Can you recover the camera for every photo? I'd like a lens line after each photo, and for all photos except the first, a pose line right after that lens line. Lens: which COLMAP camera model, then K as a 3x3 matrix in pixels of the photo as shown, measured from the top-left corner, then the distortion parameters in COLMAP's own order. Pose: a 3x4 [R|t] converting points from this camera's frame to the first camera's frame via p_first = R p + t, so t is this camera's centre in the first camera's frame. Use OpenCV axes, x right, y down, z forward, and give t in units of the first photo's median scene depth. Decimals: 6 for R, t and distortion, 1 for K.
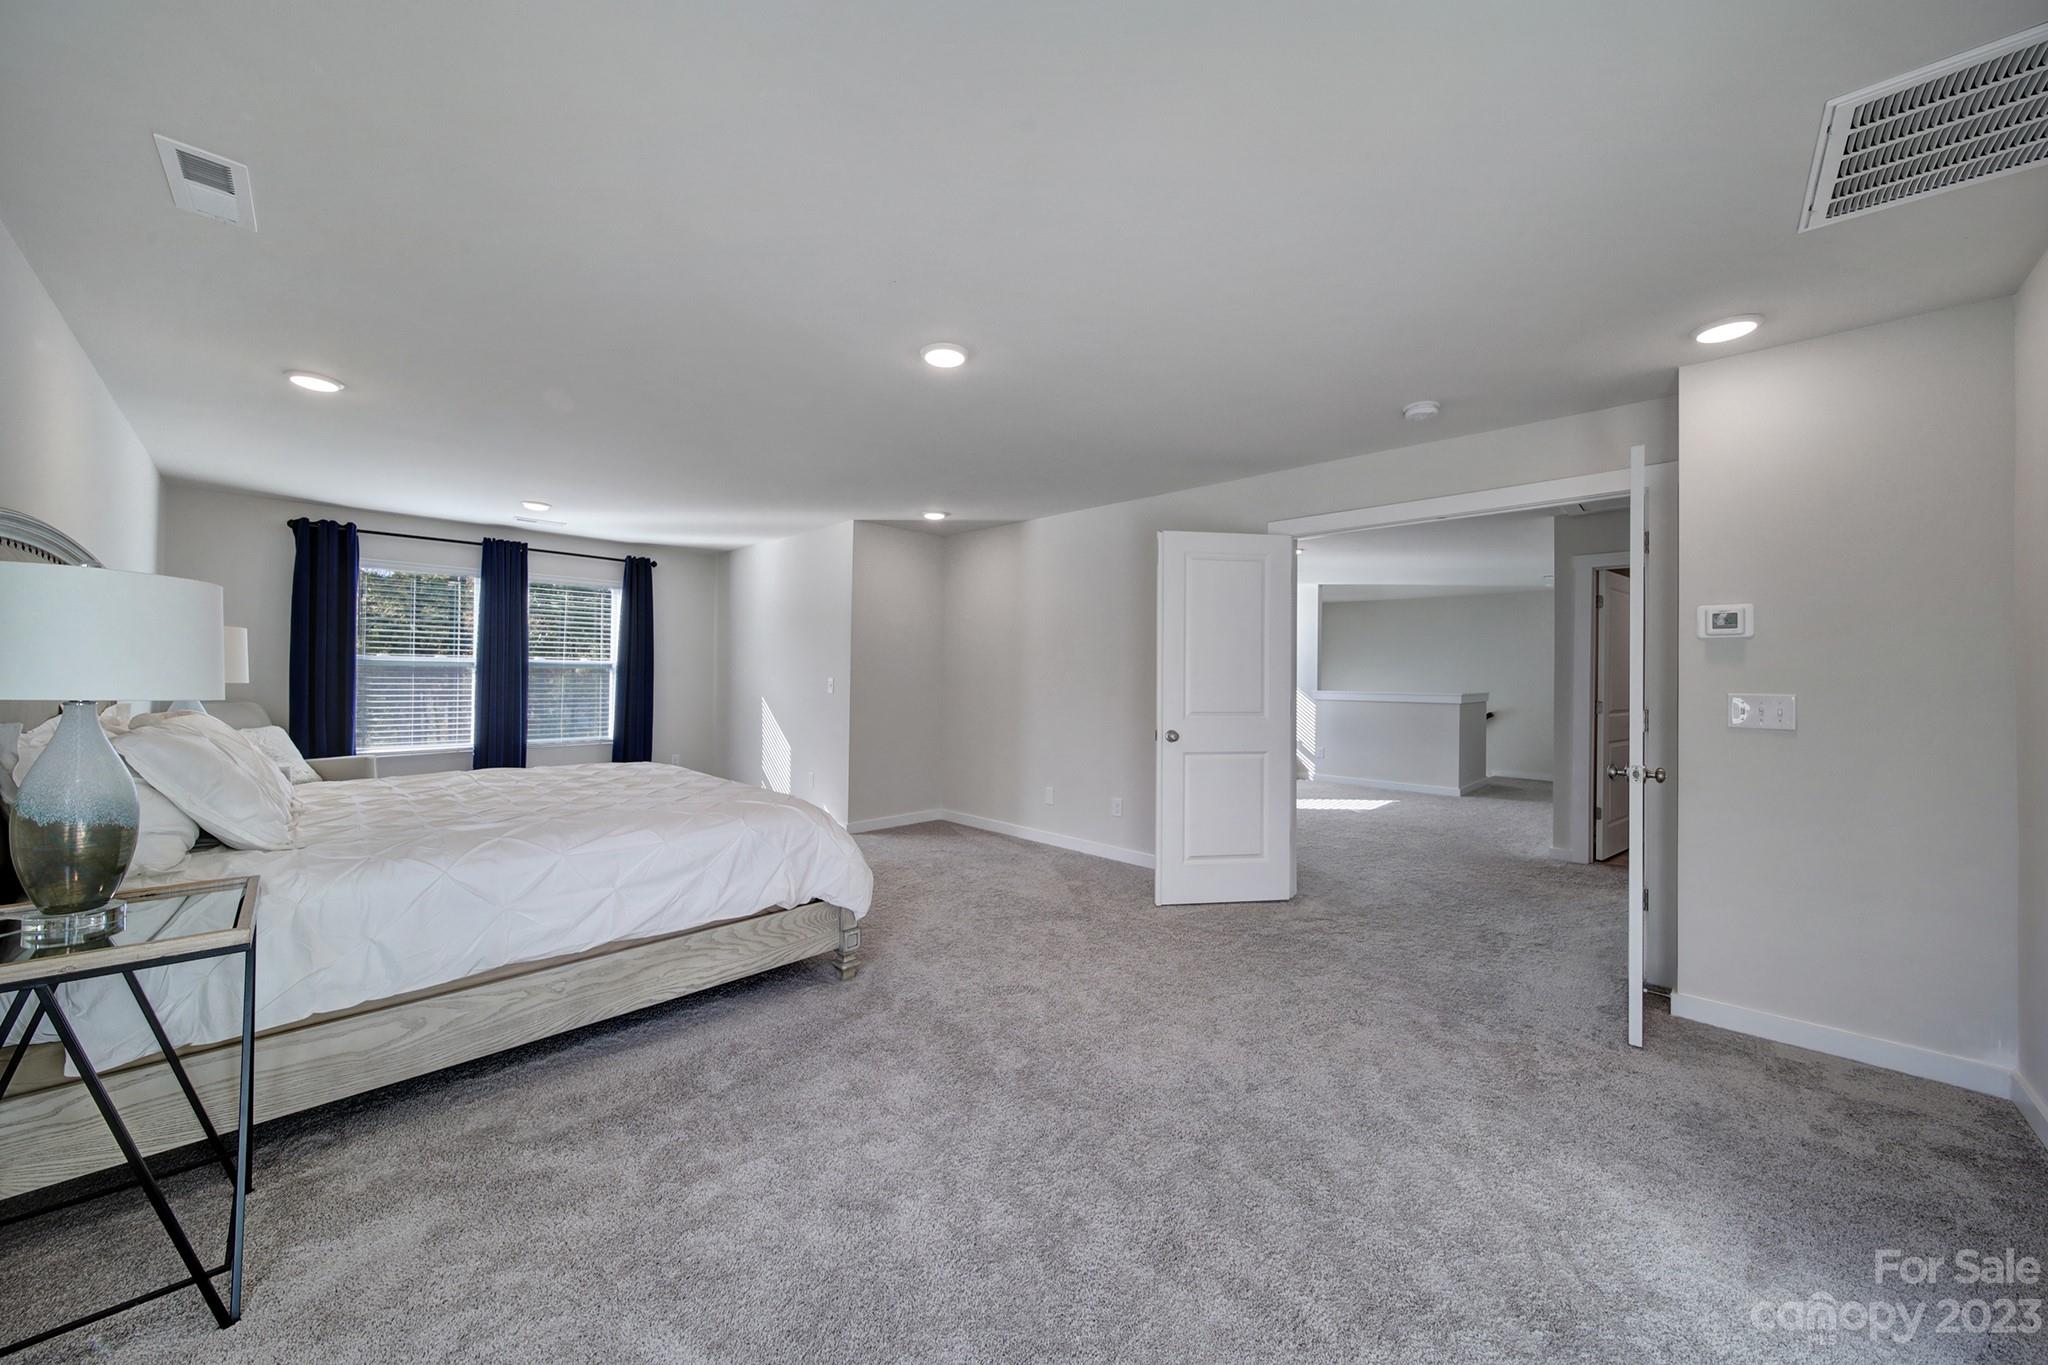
lens RADIAL K [[731.6, 0, 1016.0], [0, 731.6, 674.2], [0, 0, 1]] dist [-0.002310, -0.000478]
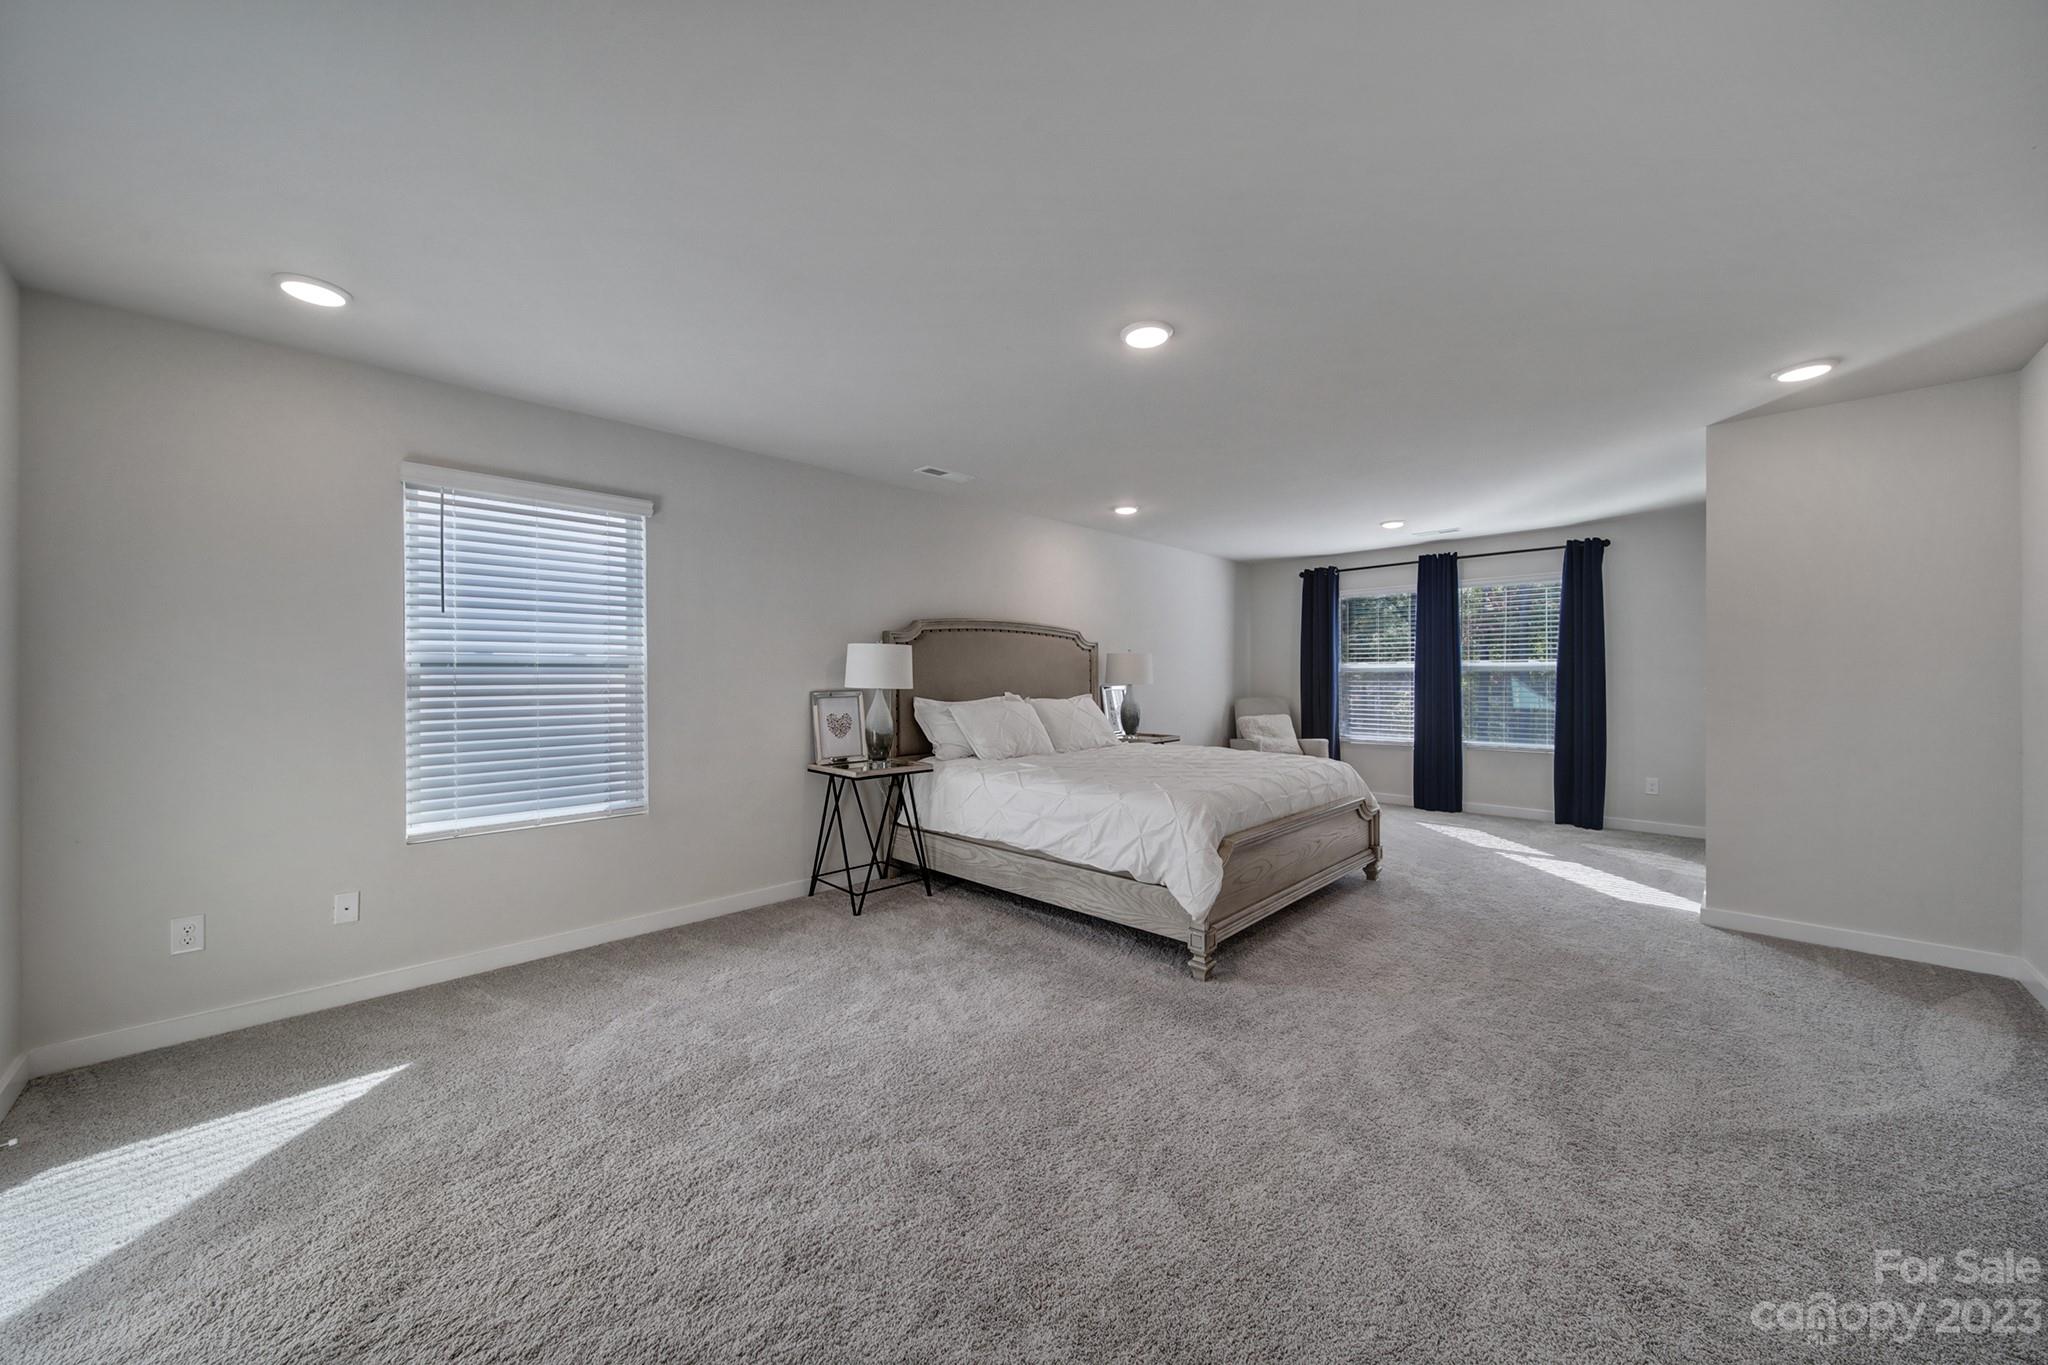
lens RADIAL K [[731.6, 0, 1018.5], [0, 731.6, 688.5], [0, 0, 1]] dist [-0.002310, -0.000478]
pose [[-0.016581, 0.005240, -0.999849, 0.836791], [0.007277, 0.999960, 0.005120, 0.012883], [0.999836, -0.007191, -0.016619, 0.833814]]
